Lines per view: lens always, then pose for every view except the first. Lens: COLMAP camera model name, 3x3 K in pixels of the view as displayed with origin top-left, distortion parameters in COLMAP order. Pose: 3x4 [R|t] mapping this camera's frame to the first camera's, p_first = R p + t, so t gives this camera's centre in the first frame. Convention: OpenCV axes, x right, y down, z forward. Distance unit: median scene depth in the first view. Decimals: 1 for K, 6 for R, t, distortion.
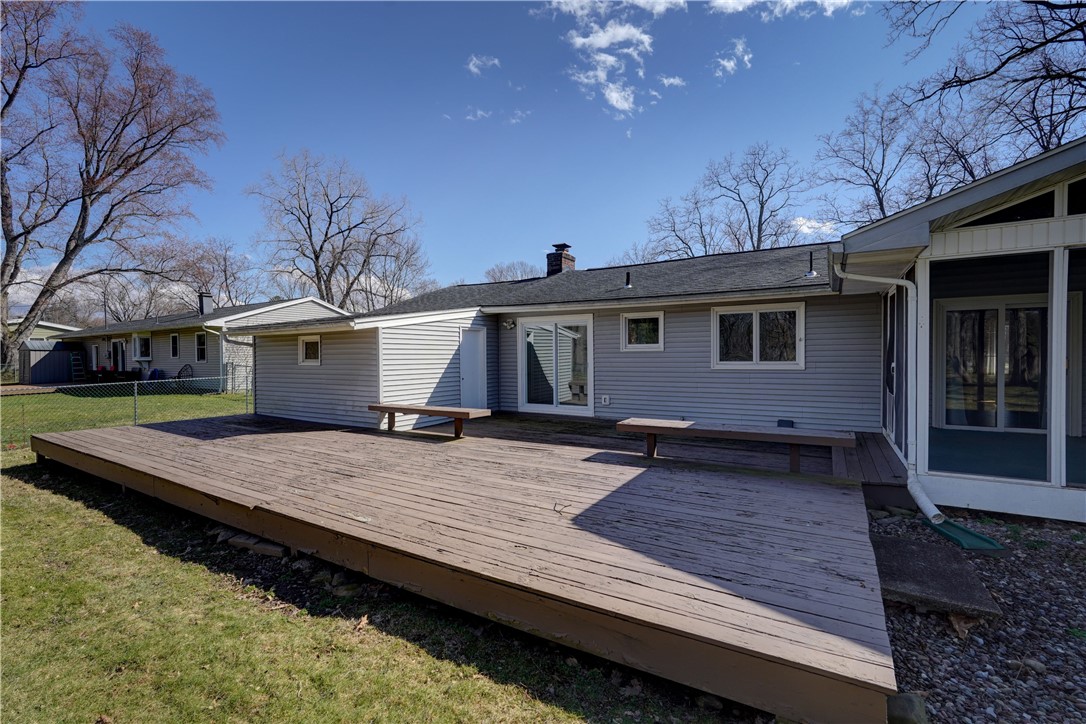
lens RADIAL K [[496.4, 0, 543.0], [0, 496.4, 362.0], [0, 0, 1]] dist [0.001137, 0.000466]
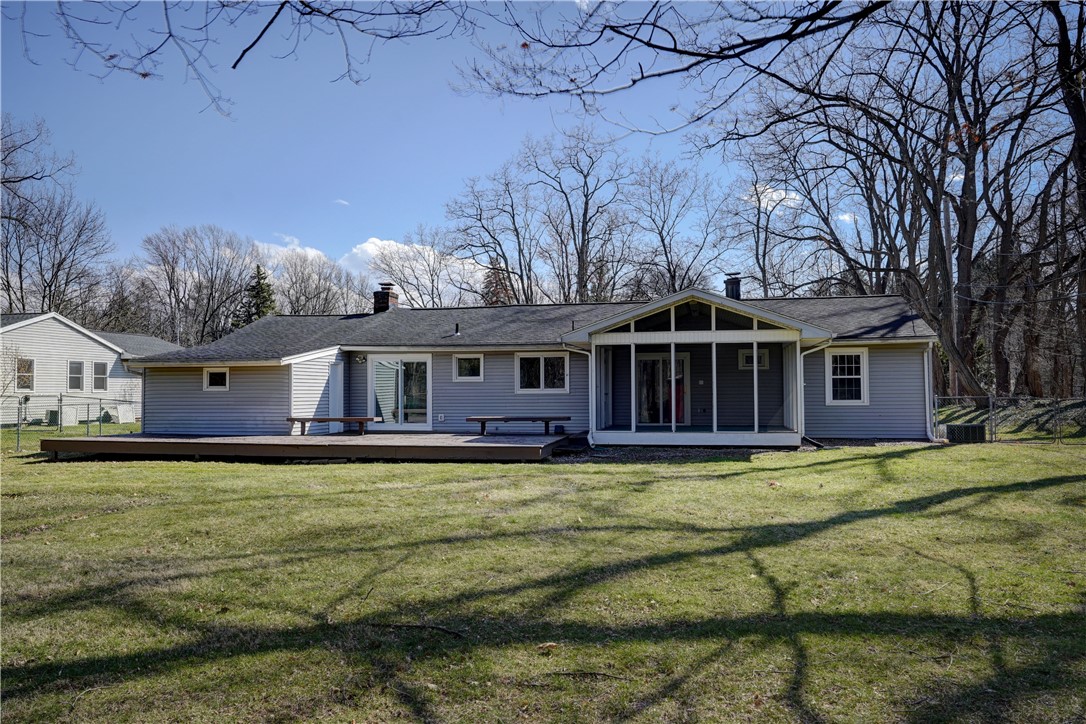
lens RADIAL K [[874.6, 0, 543.0], [0, 874.6, 362.0], [0, 0, 1]] dist [-0.002188, -0.001304]
pose [[0.943425, 0.013595, 0.331307, -0.382727], [0.001693, 0.998949, -0.045815, 0.033401], [-0.331581, 0.043784, 0.942410, -1.278054]]
